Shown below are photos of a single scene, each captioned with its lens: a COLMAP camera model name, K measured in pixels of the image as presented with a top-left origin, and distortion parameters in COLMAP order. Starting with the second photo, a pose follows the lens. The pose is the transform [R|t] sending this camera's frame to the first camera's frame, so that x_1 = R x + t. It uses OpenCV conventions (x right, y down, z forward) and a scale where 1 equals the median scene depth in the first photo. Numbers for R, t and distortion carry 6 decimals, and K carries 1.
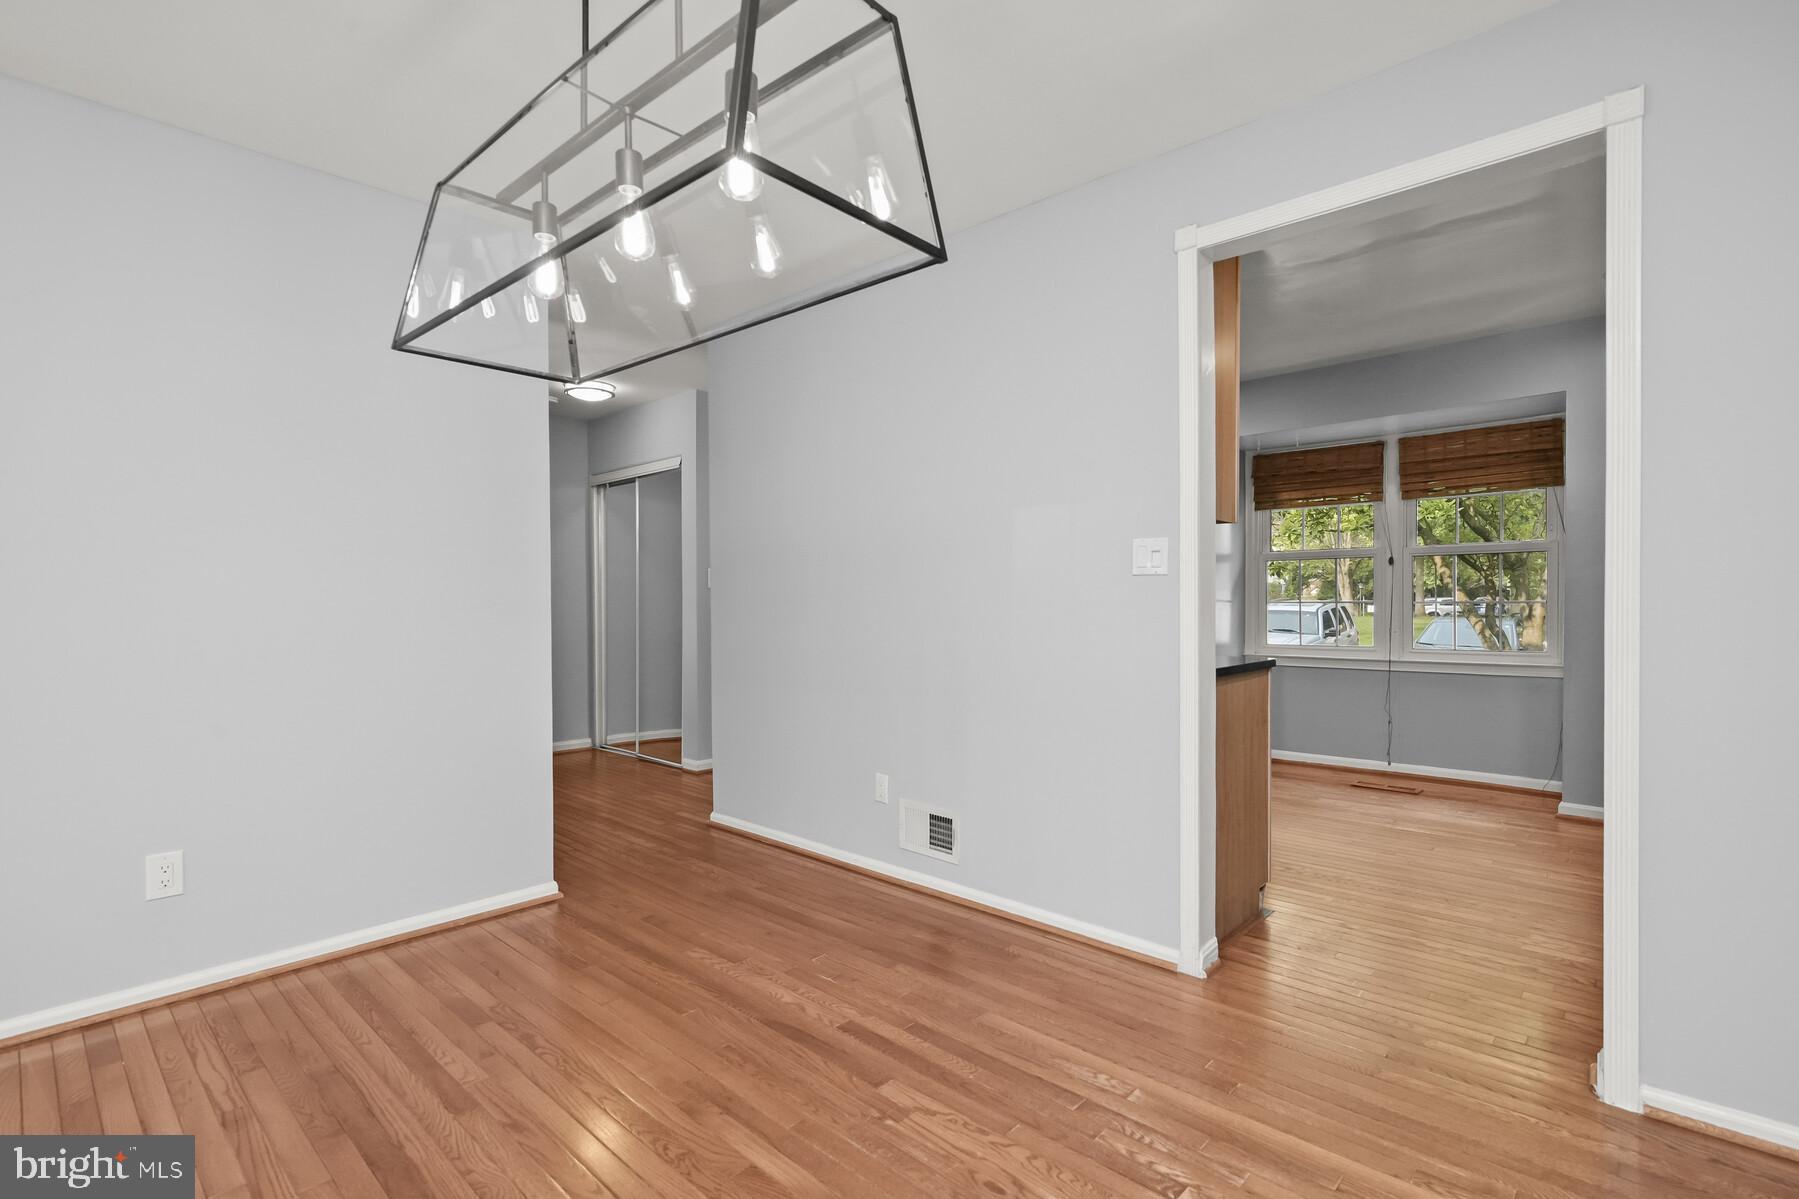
lens RADIAL K [[835.9, 0, 893.2], [0, 835.9, 604.2], [0, 0, 1]] dist [-0.011068, 0.000914]
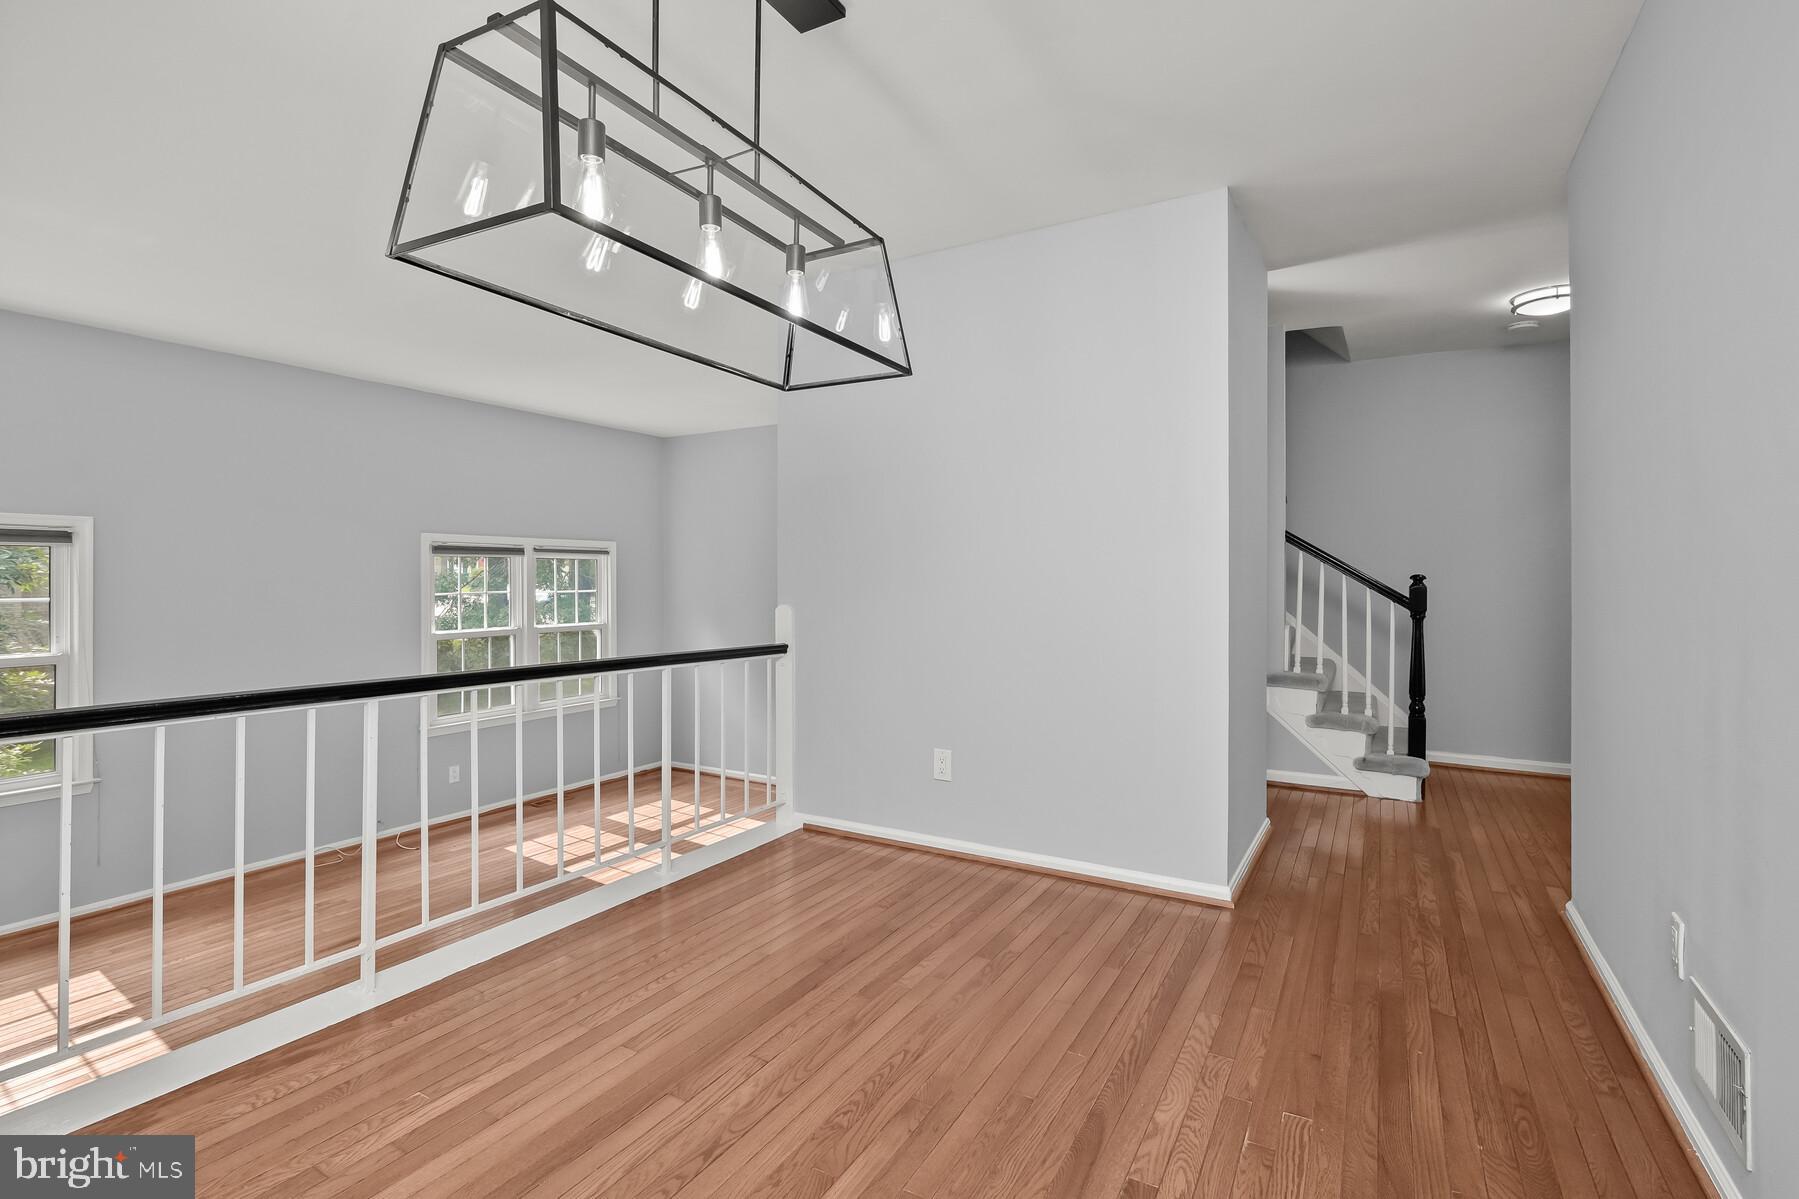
lens RADIAL K [[835.9, 0, 915.7], [0, 835.9, 564.6], [0, 0, 1]] dist [-0.011068, 0.000914]
pose [[0.244439, -0.005092, -0.969651, 0.543437], [-0.014213, 0.999860, -0.008834, -0.013350], [0.969561, 0.015940, 0.244332, 0.590907]]
